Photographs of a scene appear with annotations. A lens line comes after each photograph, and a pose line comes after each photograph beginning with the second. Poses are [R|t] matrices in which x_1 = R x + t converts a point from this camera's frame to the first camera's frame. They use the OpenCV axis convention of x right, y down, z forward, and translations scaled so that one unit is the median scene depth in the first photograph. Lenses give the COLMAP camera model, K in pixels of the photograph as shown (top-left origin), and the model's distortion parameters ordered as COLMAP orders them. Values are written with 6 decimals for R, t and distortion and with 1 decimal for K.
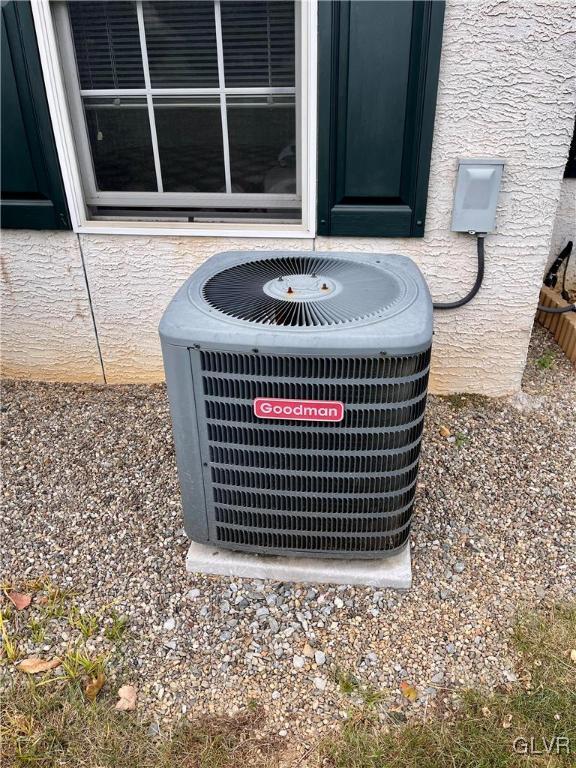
lens RADIAL K [[586.3, 0, 288.0], [0, 586.3, 384.0], [0, 0, 1]] dist [0.065972, -0.092199]
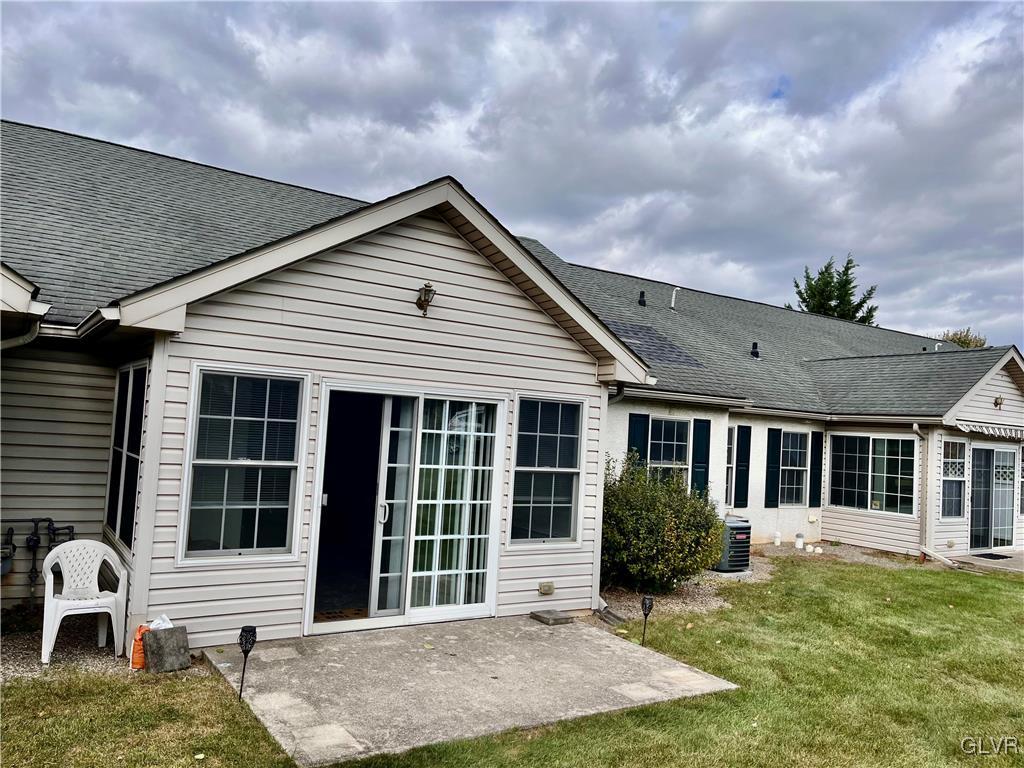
lens RADIAL K [[781.8, 0, 512.0], [0, 781.8, 384.0], [0, 0, 1]] dist [0.065972, -0.092199]
pose [[0.752589, 0.095970, 0.651459, -4.757198], [0.257583, 0.867585, -0.425378, 1.003487], [-0.606020, 0.487940, 0.628215, -2.286037]]
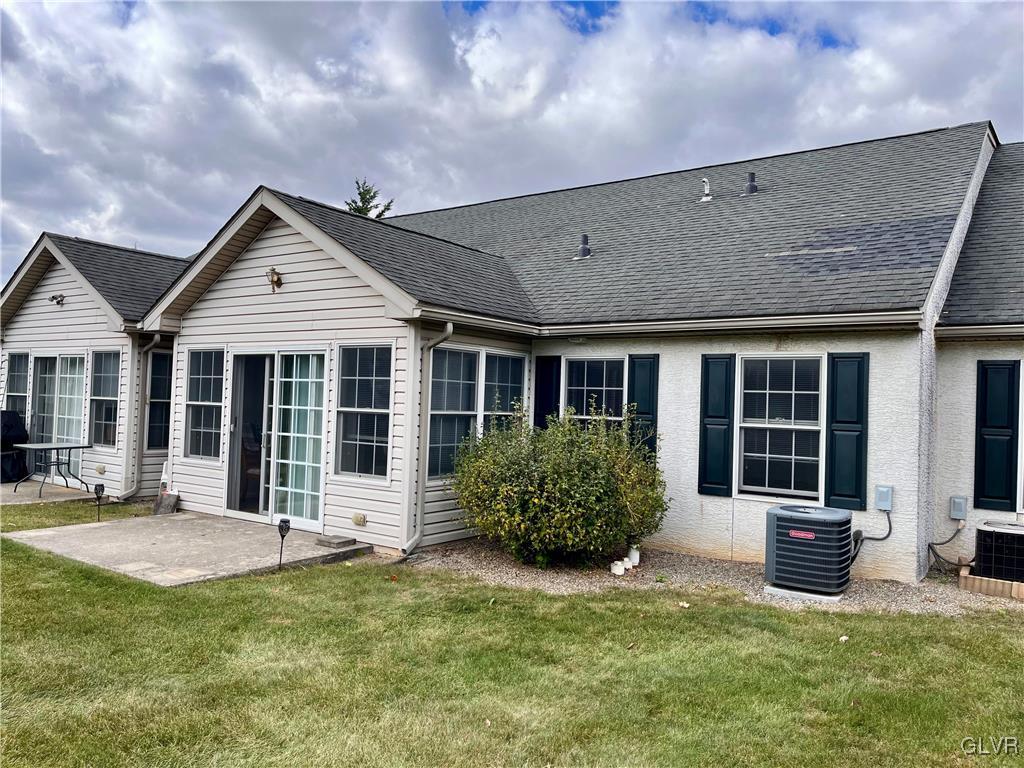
lens RADIAL K [[781.8, 0, 512.0], [0, 781.8, 384.0], [0, 0, 1]] dist [0.065972, -0.092199]
pose [[0.885666, 0.033796, -0.463091, 0.452394], [-0.258711, 0.864108, -0.431725, 1.245610], [0.385570, 0.502171, 0.774054, -2.754167]]
